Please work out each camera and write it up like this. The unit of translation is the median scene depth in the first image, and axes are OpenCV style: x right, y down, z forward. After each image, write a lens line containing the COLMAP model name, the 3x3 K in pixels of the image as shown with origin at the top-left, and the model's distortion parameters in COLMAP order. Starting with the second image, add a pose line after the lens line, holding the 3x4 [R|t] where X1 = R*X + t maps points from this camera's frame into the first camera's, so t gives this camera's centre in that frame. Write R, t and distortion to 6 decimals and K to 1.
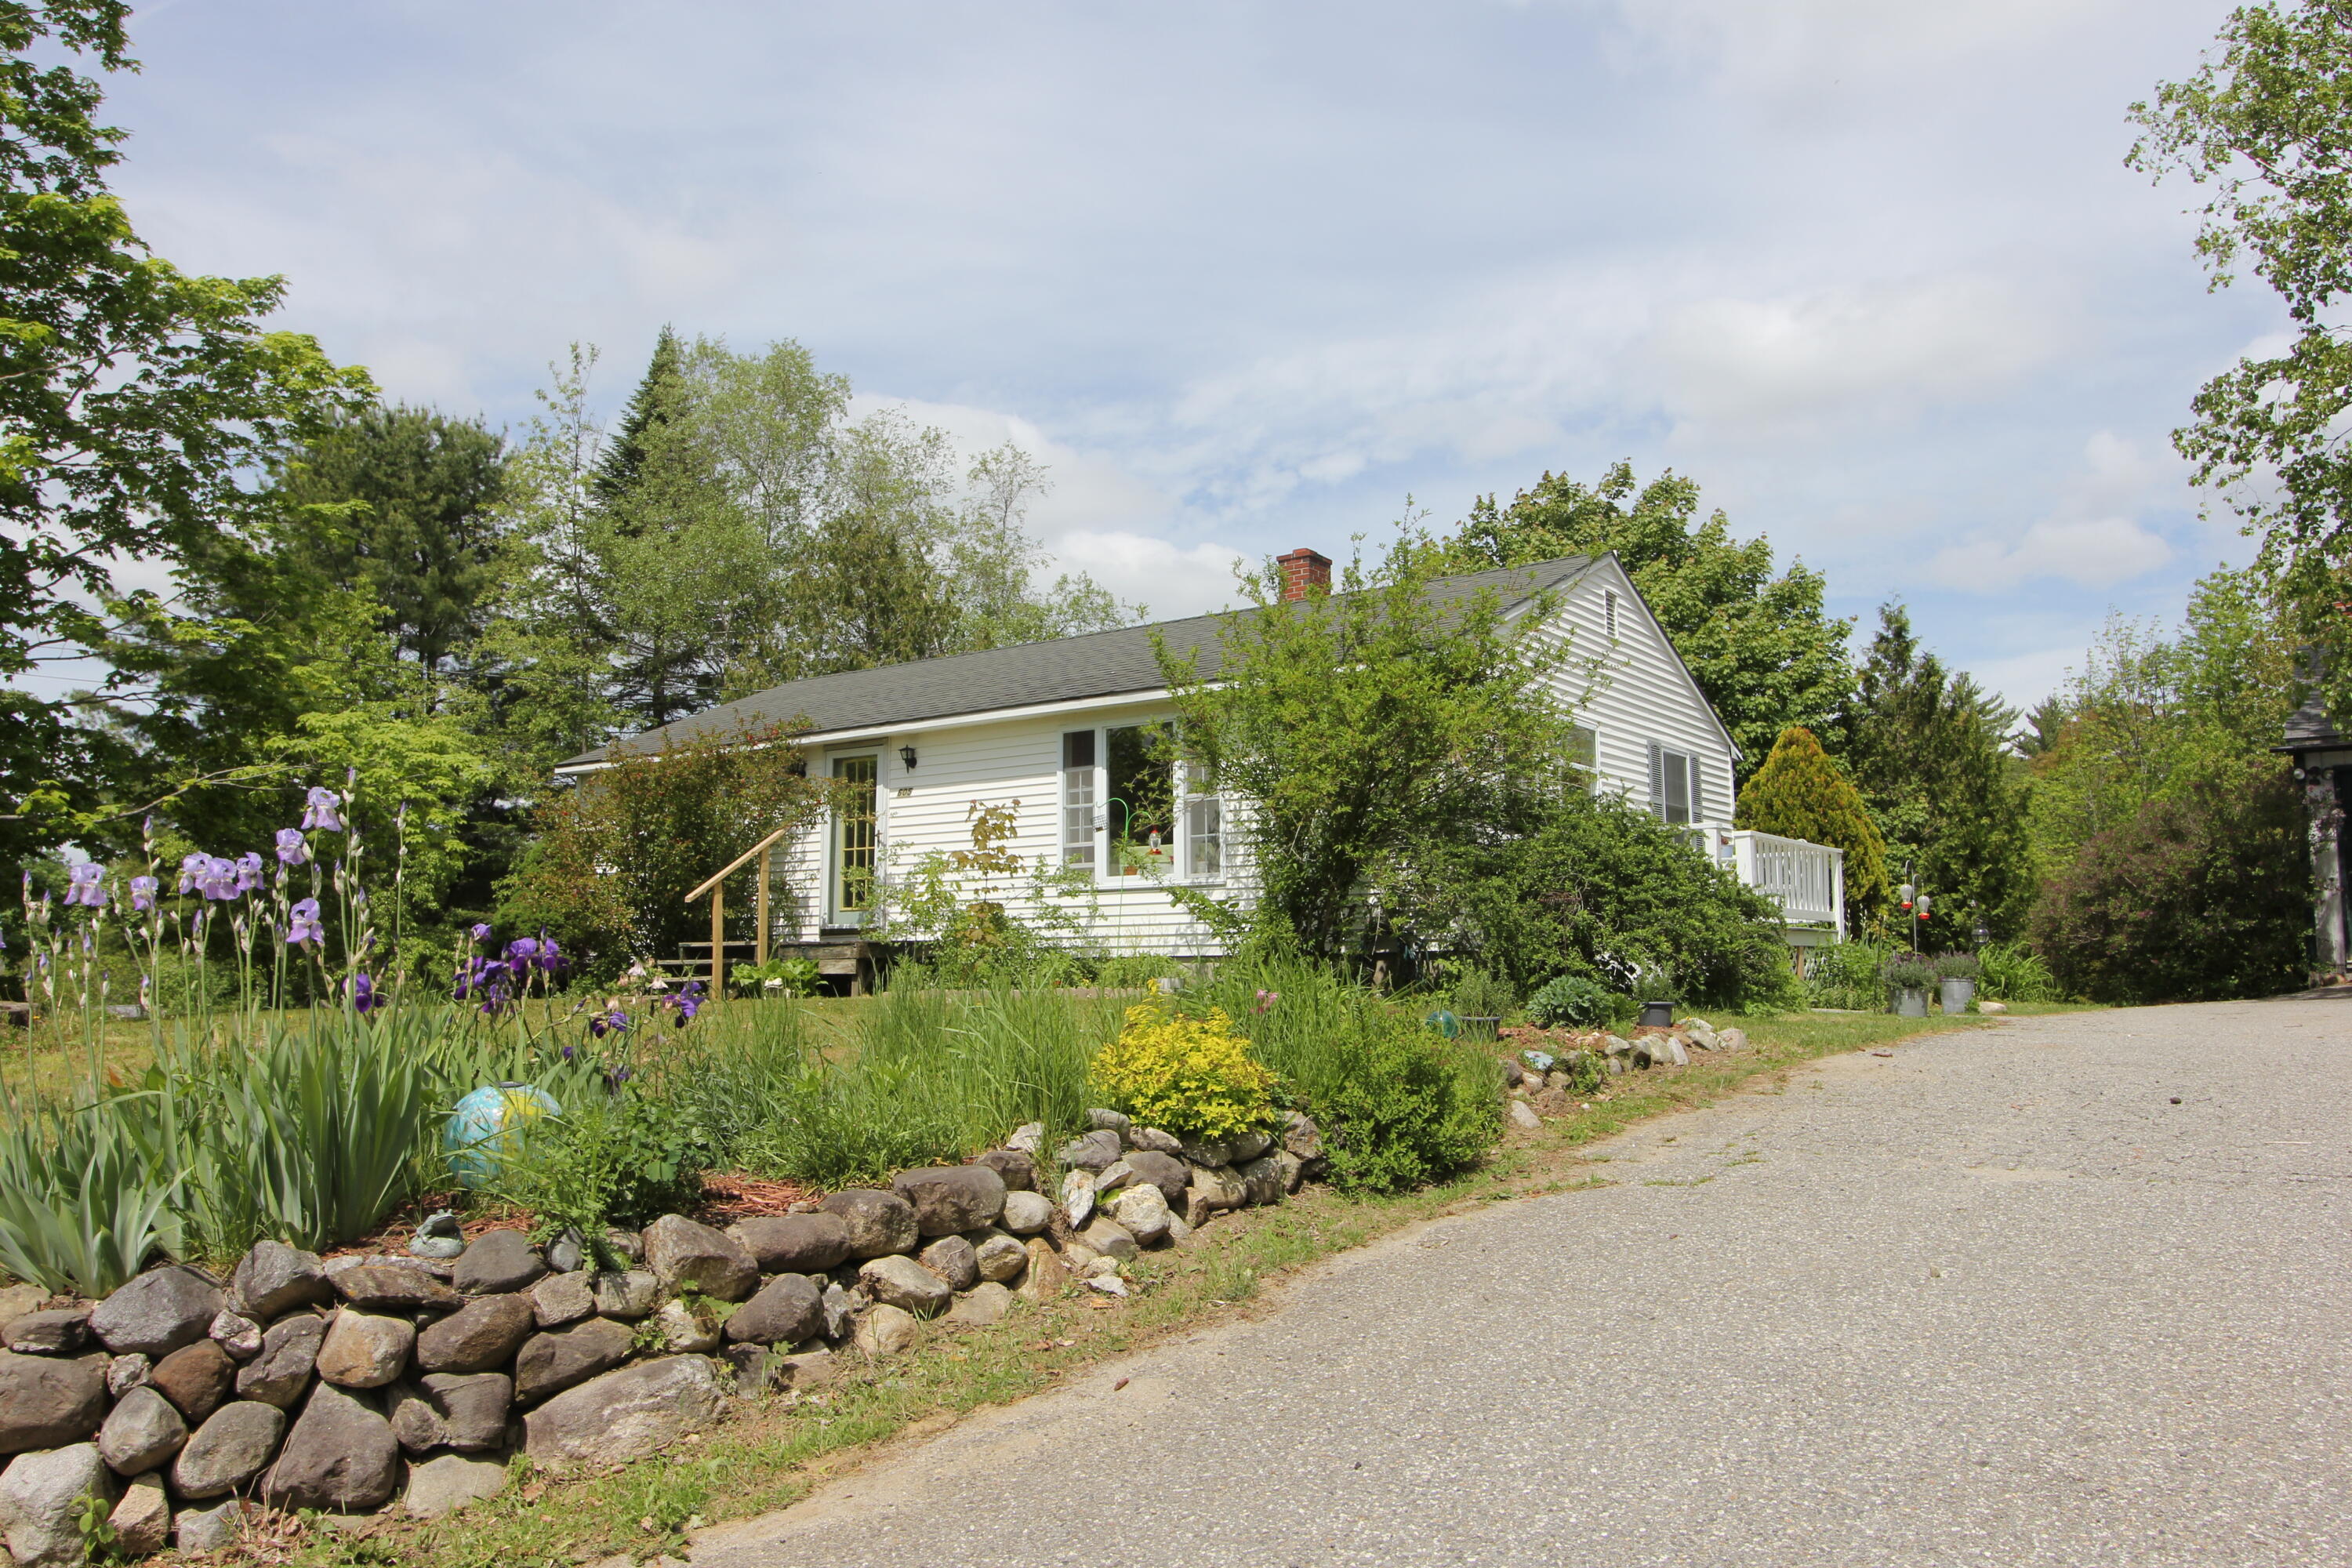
lens RADIAL K [[1717.1, 0, 1164.8], [0, 1717.1, 793.9], [0, 0, 1]] dist [-0.023336, 0.020796]
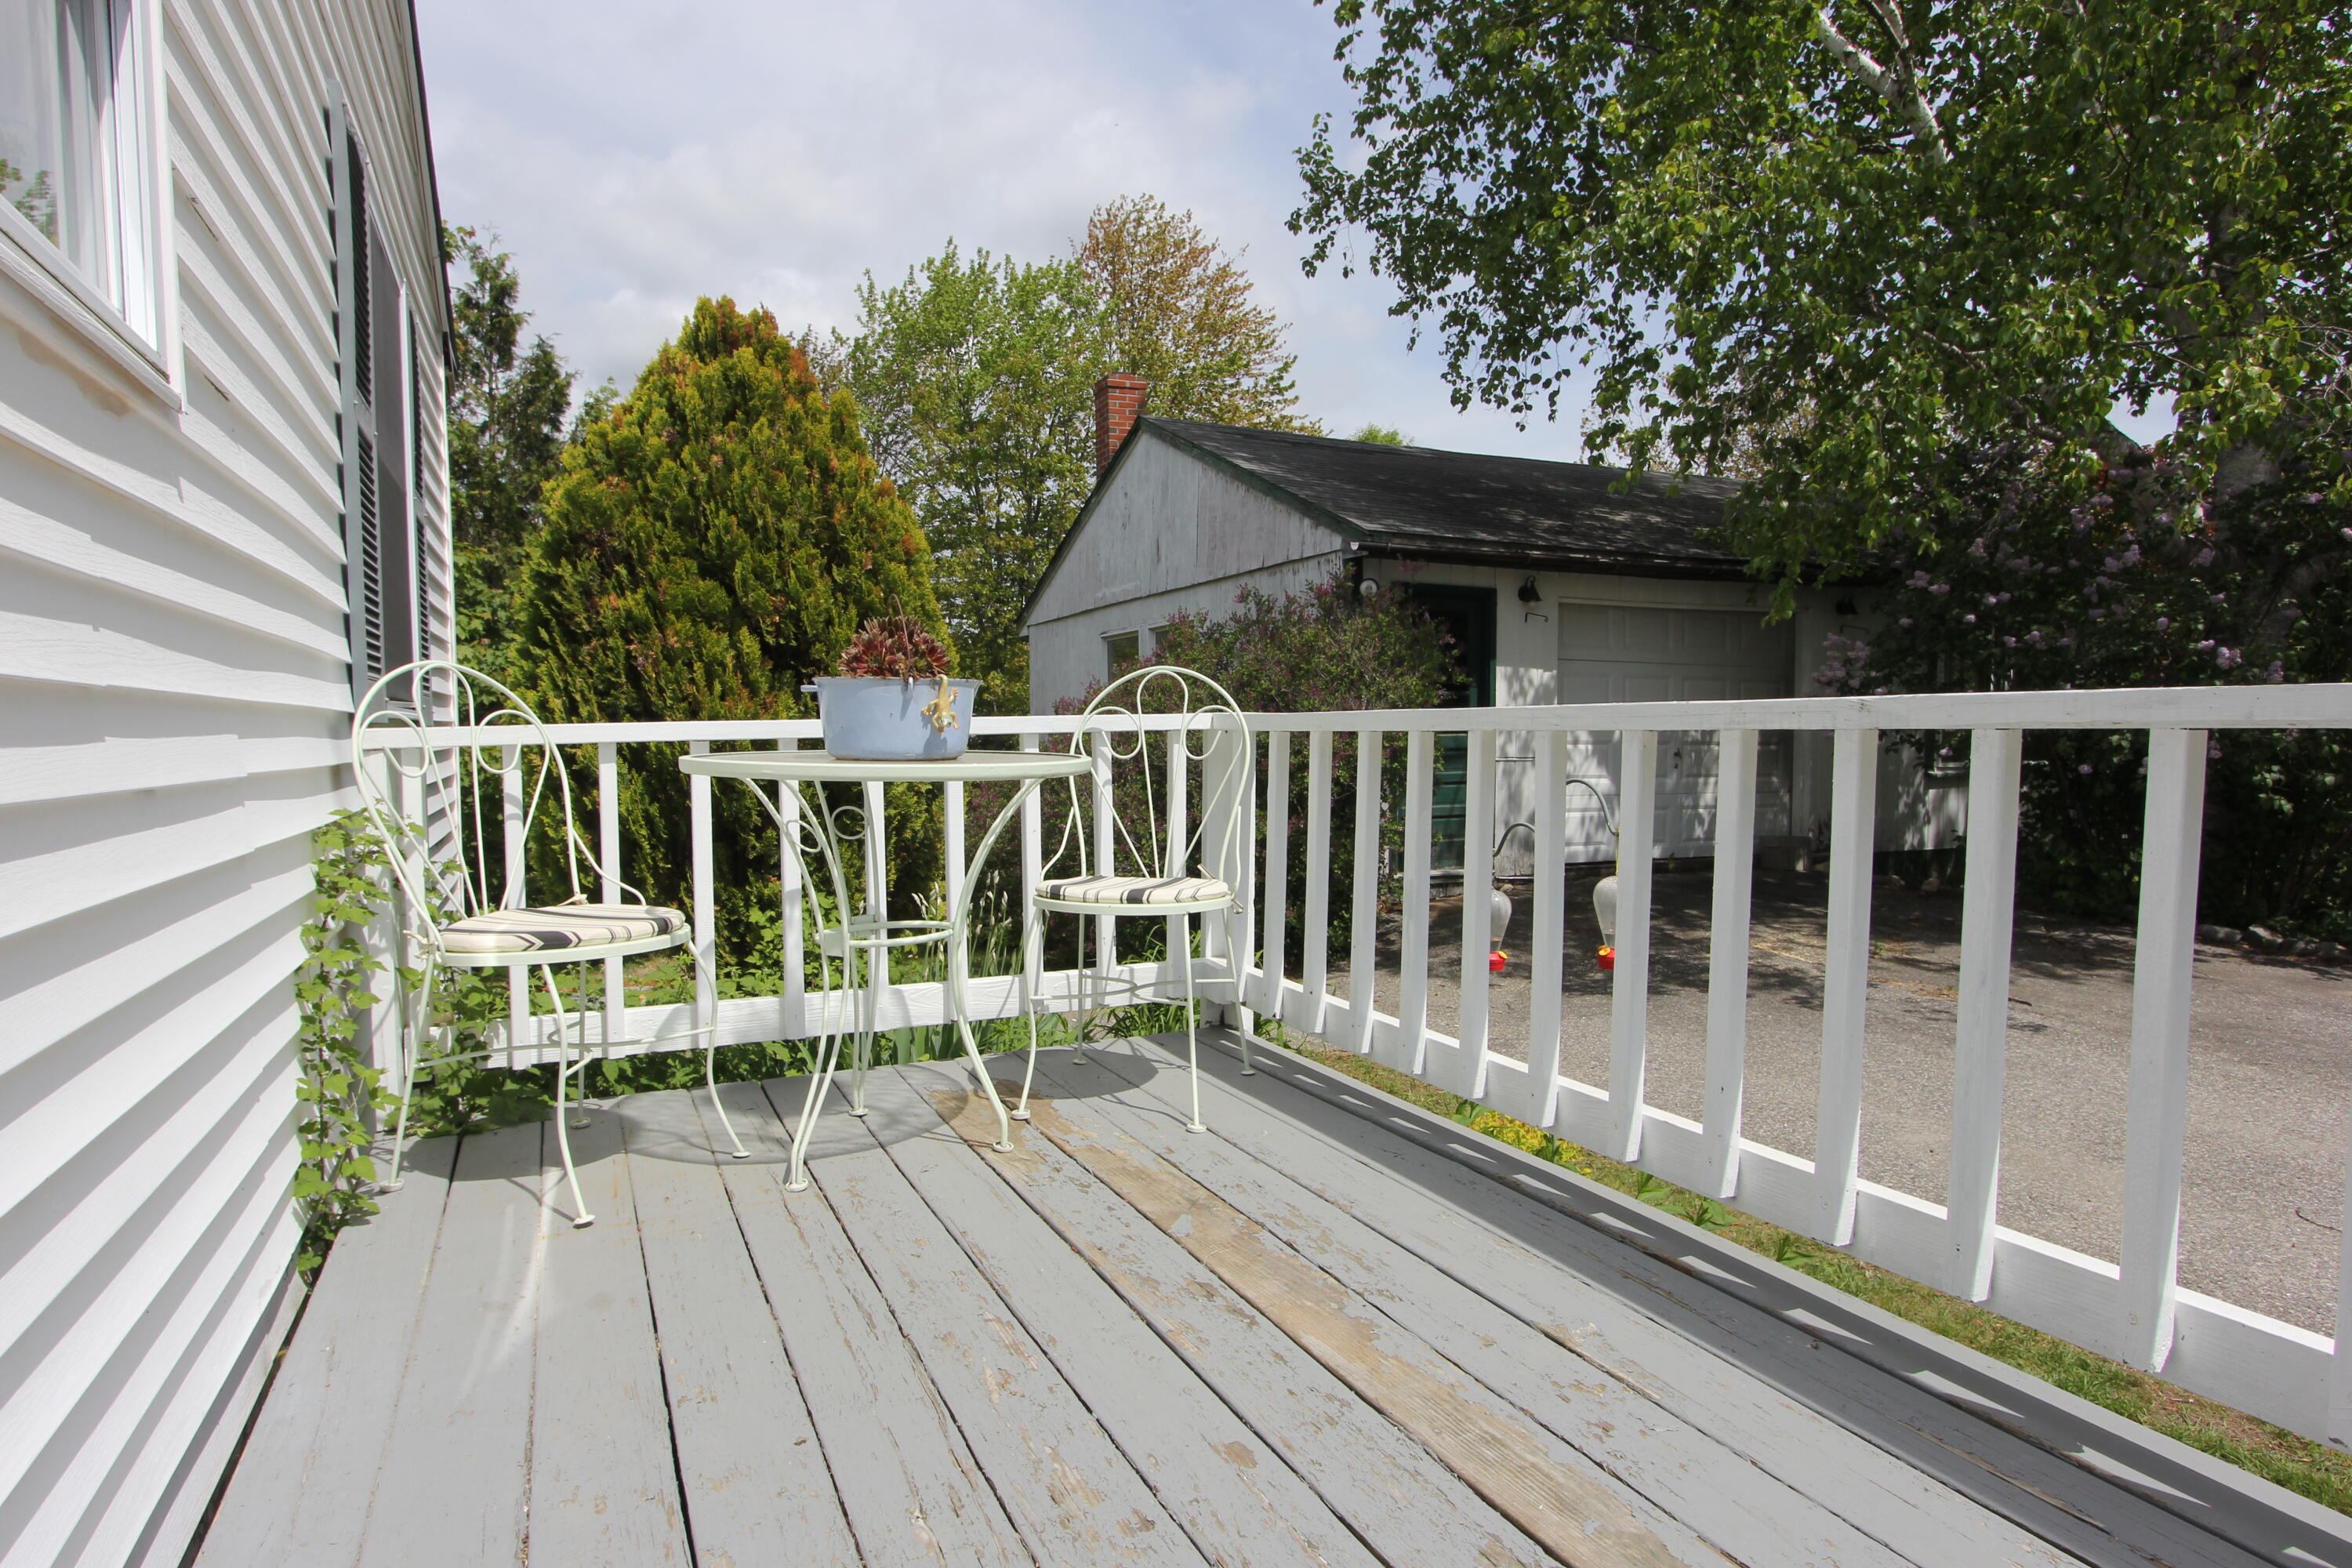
lens RADIAL K [[1327.2, 0, 1194.5], [0, 1327.2, 790.7], [0, 0, 1]] dist [-0.024112, 0.007529]
pose [[0.480073, -0.035861, 0.876495, 0.205966], [-0.094424, 0.991246, 0.092274, 0.025272], [-0.872132, -0.127060, 0.472485, 0.873676]]
